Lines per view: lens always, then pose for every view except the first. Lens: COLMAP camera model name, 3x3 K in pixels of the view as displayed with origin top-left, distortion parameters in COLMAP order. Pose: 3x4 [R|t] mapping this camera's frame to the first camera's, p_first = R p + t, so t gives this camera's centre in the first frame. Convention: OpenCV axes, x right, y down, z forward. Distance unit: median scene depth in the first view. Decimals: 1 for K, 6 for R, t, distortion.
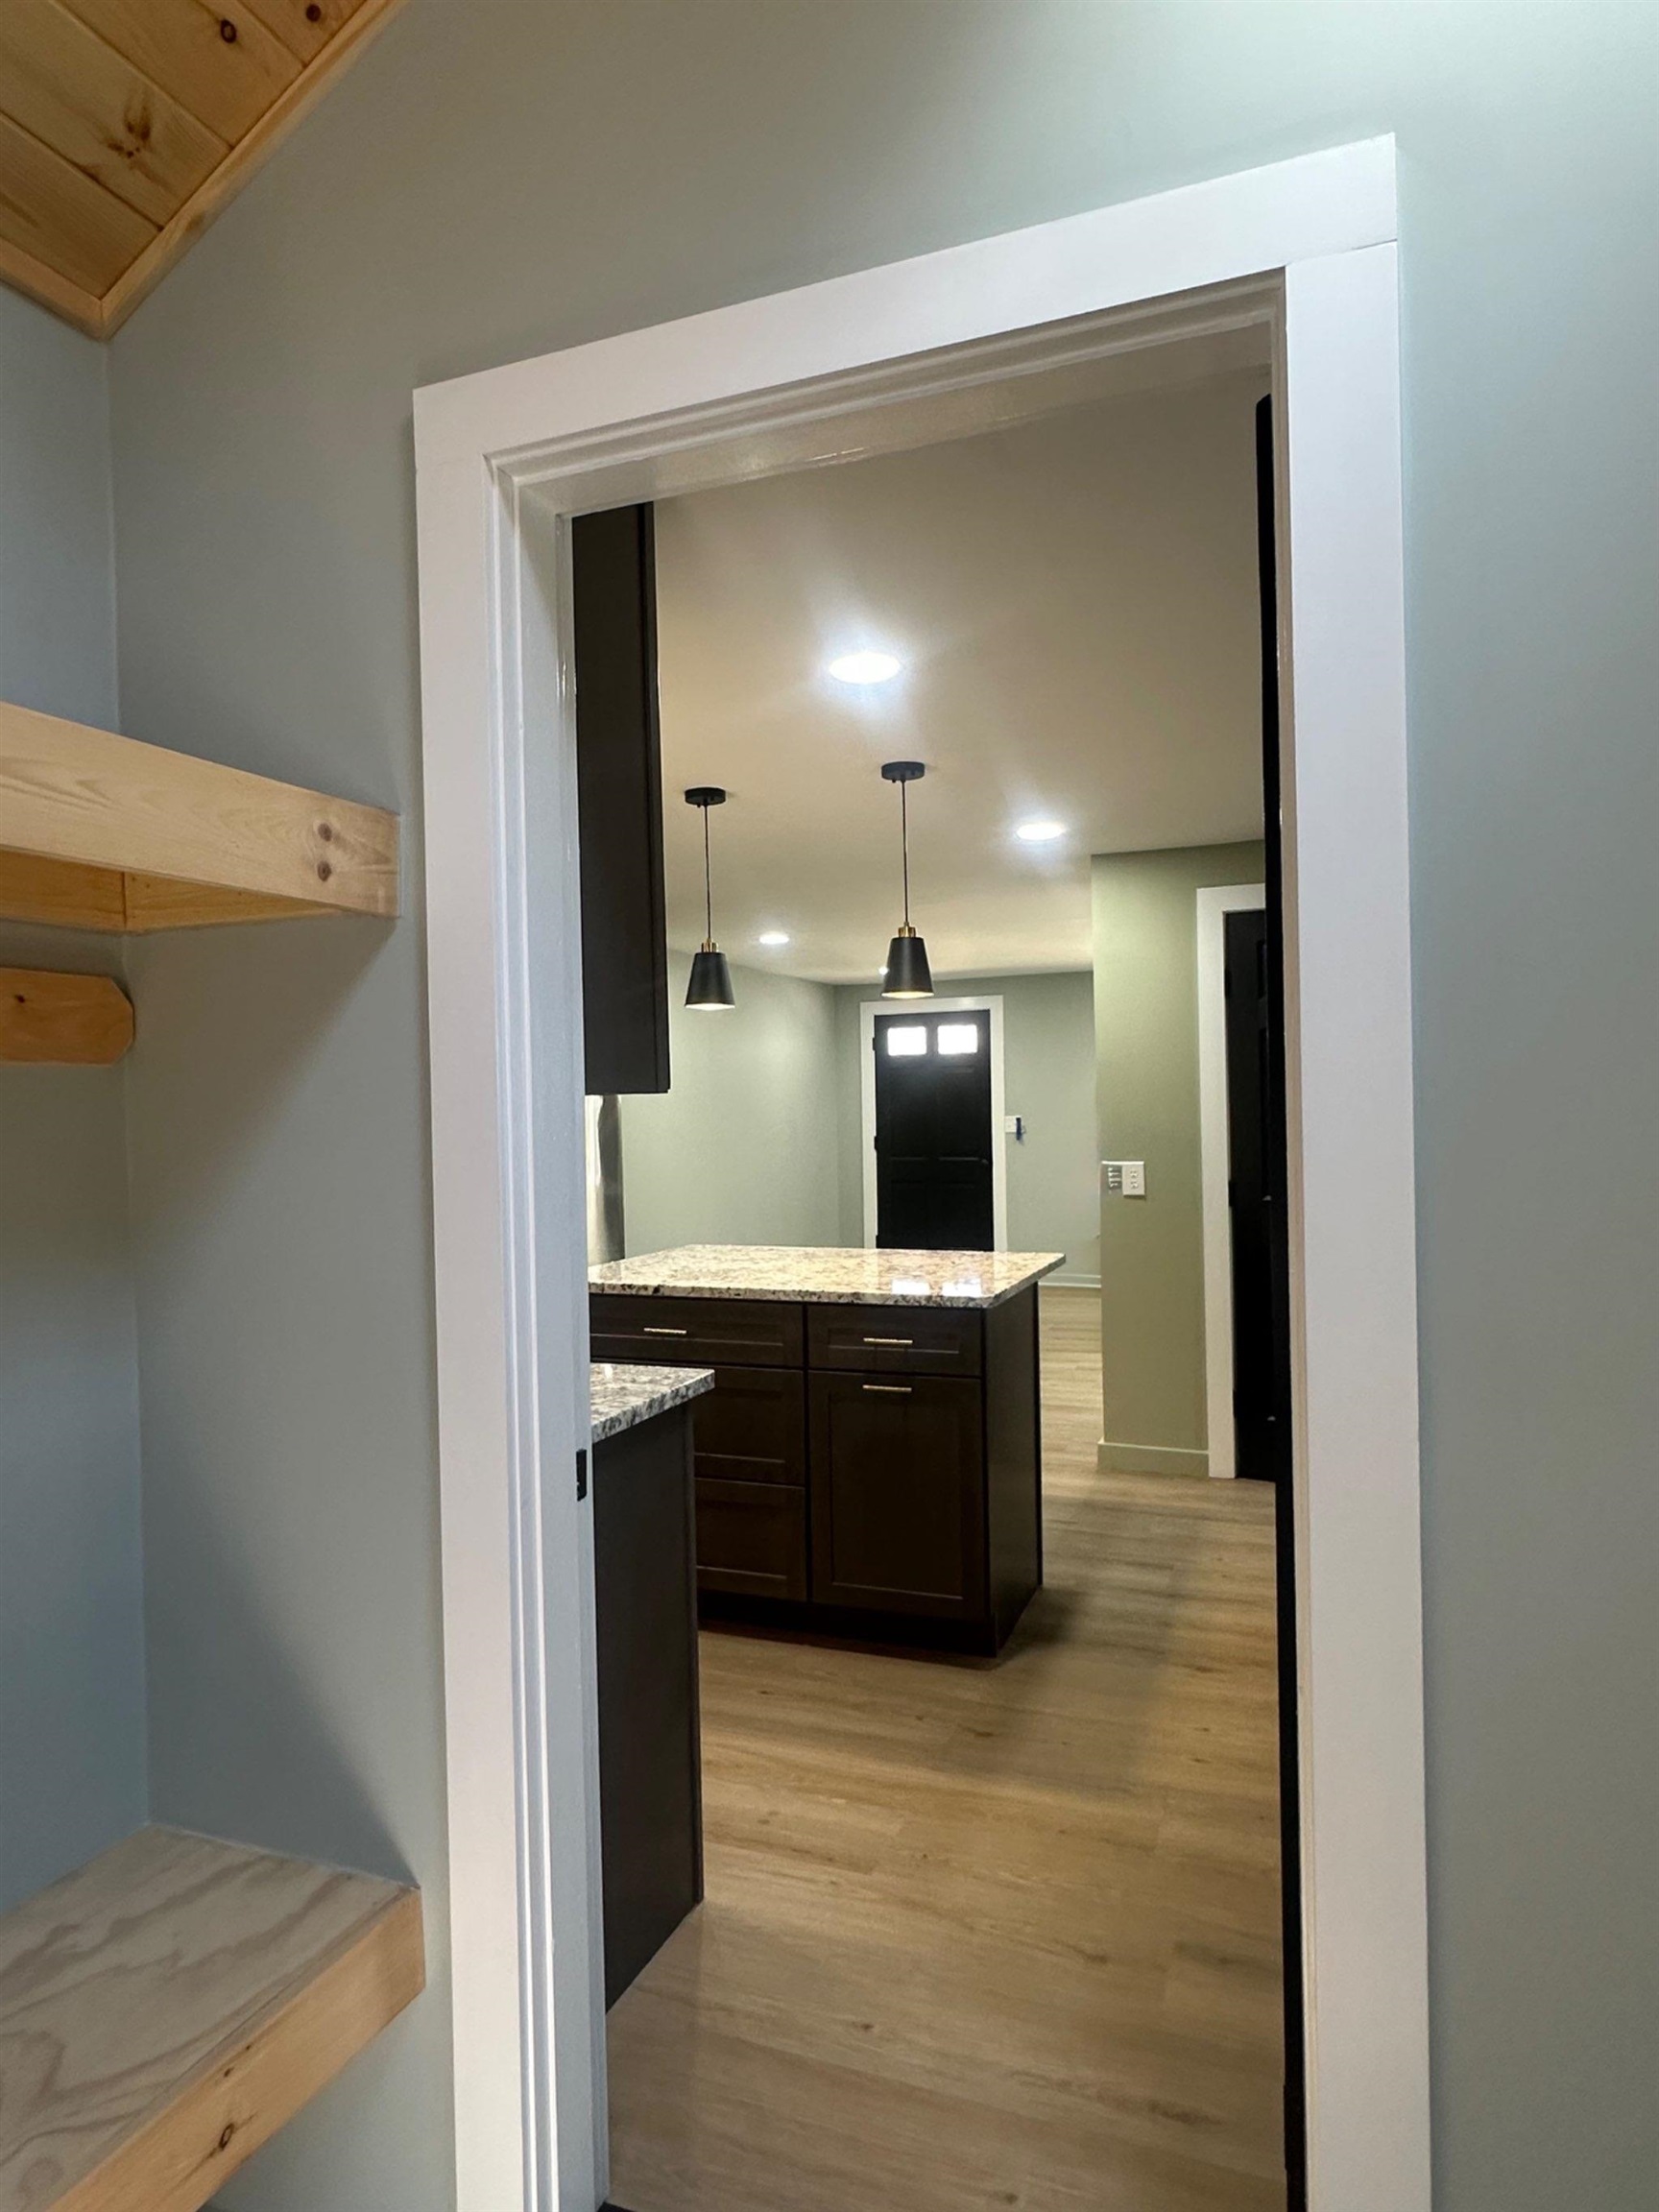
lens RADIAL K [[1315.4, 0, 823.4], [0, 1315.4, 1108.4], [0, 0, 1]] dist [-0.002055, -0.000156]
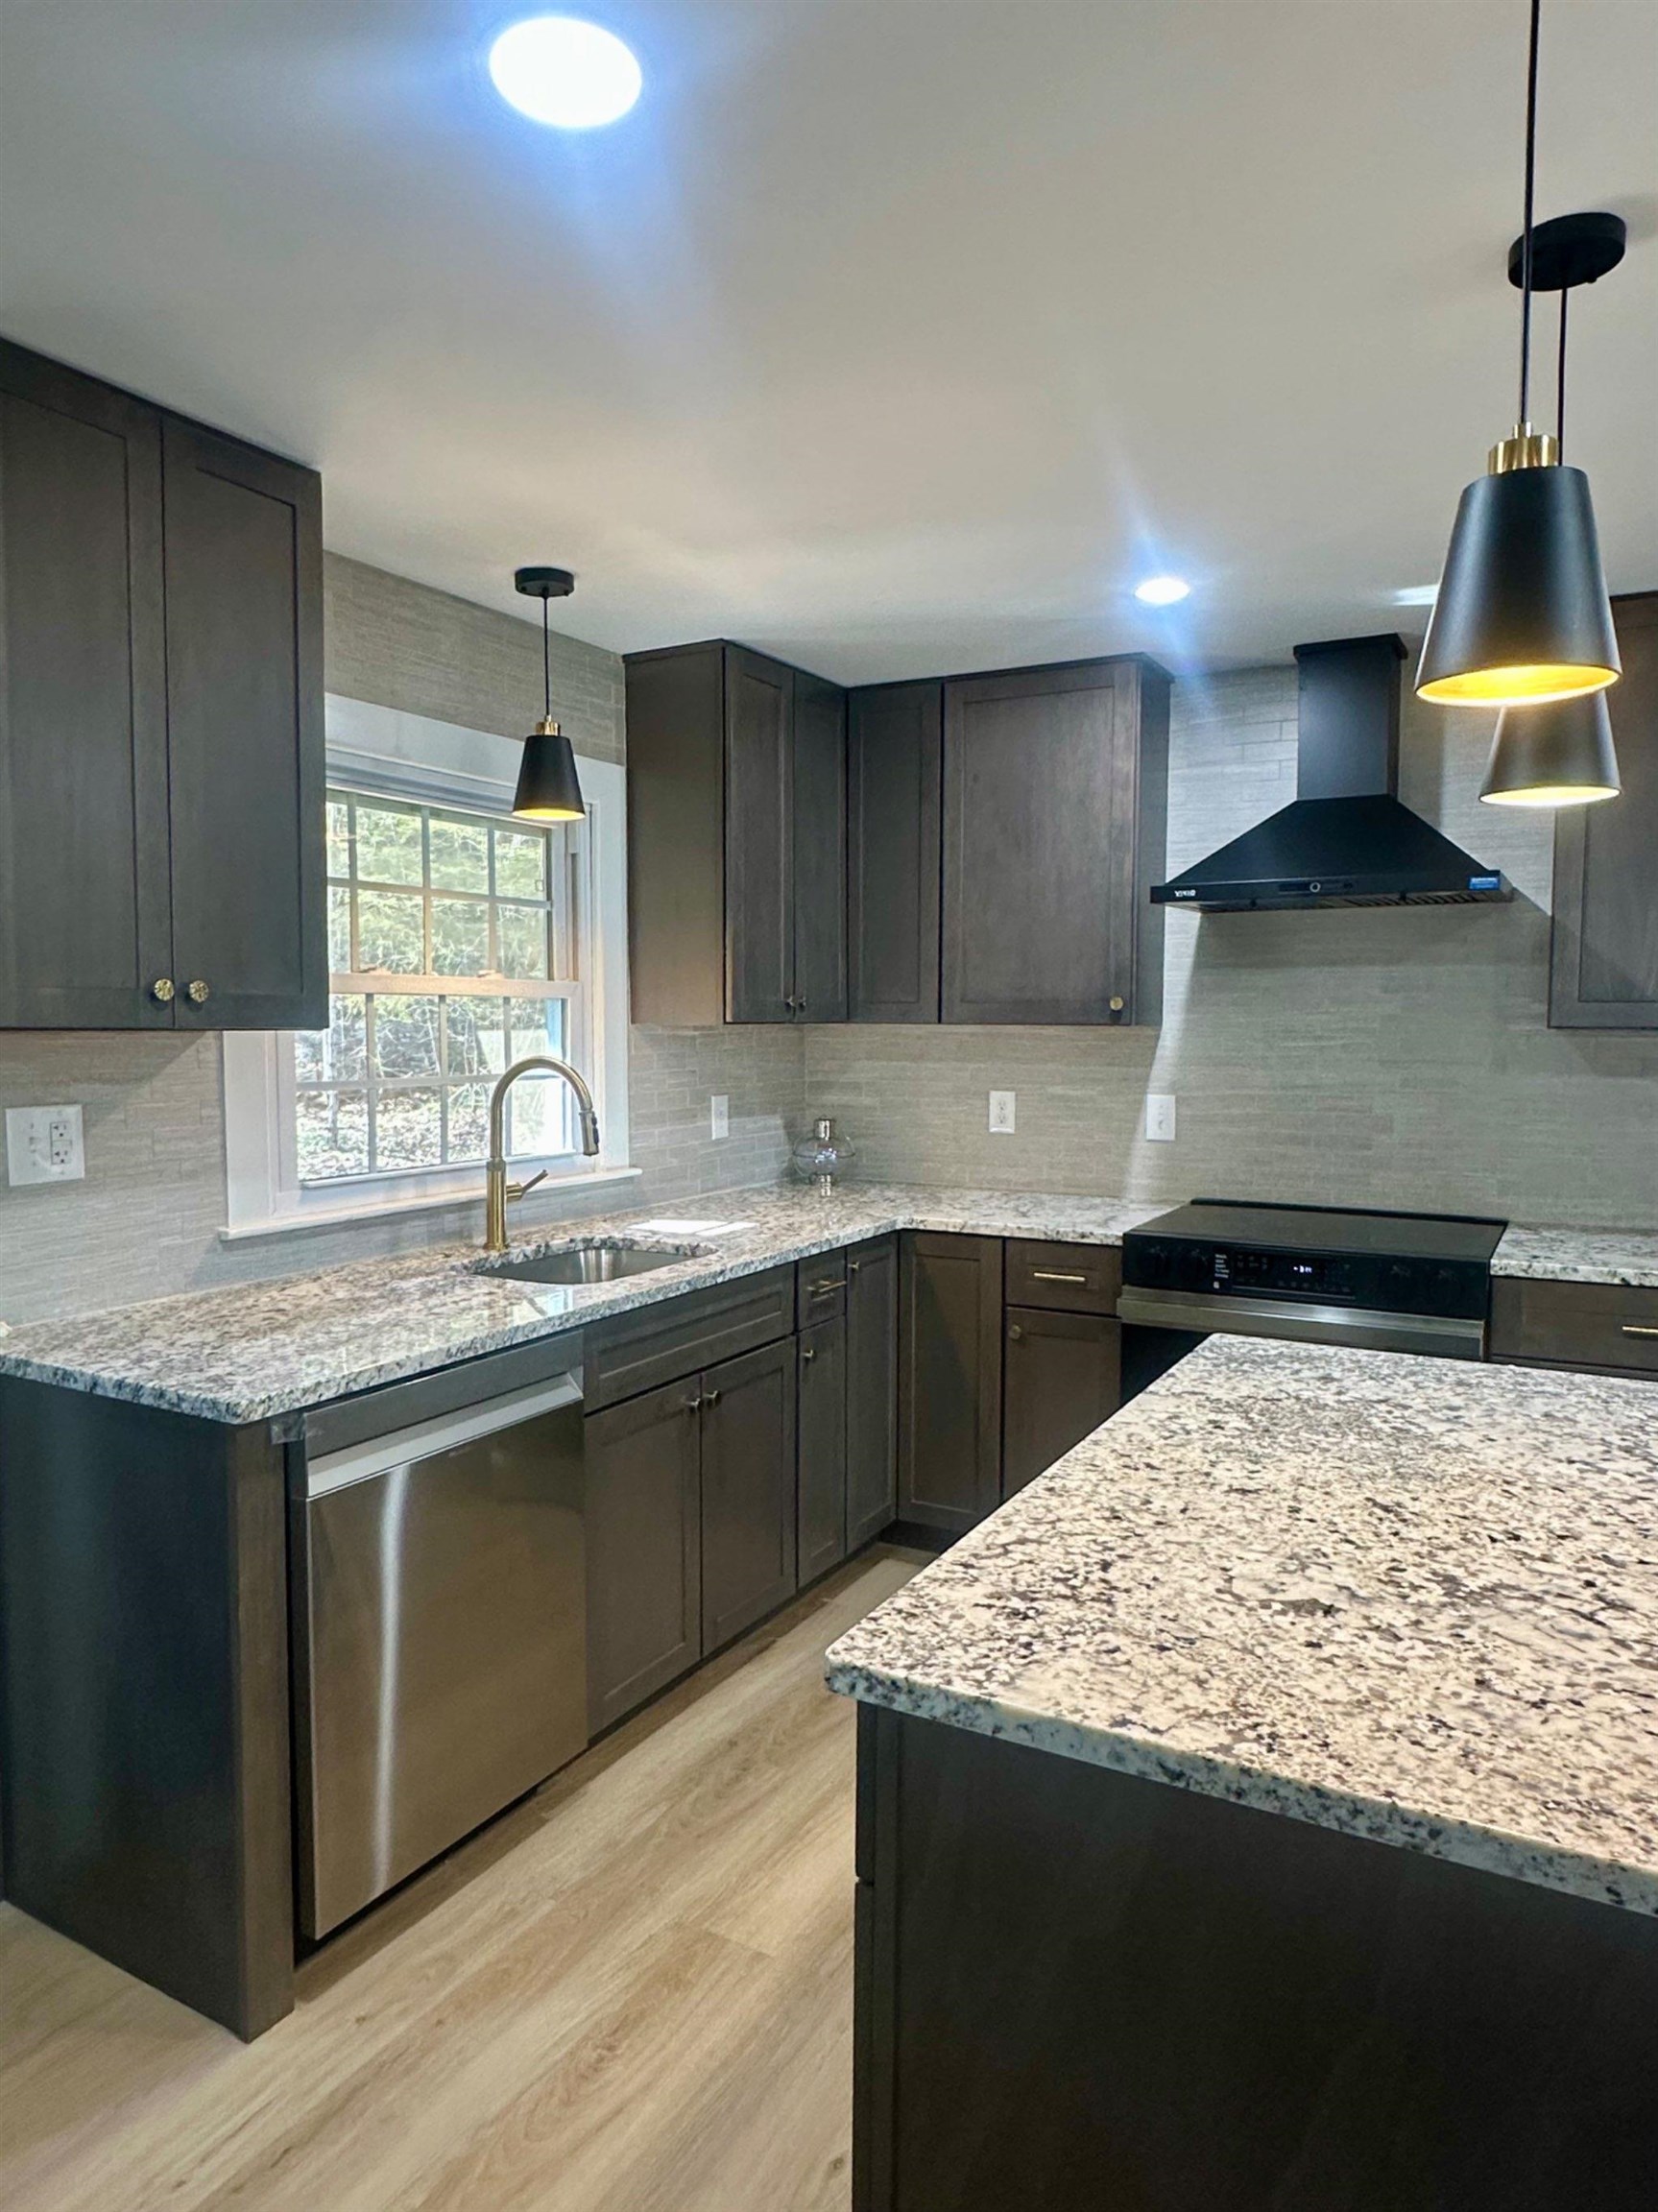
lens RADIAL K [[1398.0, 0, 827.9], [0, 1398.0, 1115.7], [0, 0, 1]] dist [0.001841, 0.000293]
pose [[-0.139359, 0.087478, -0.986370, 0.460823], [-0.000242, 0.996087, 0.088374, -0.023147], [0.990242, 0.012554, -0.138793, 1.042543]]
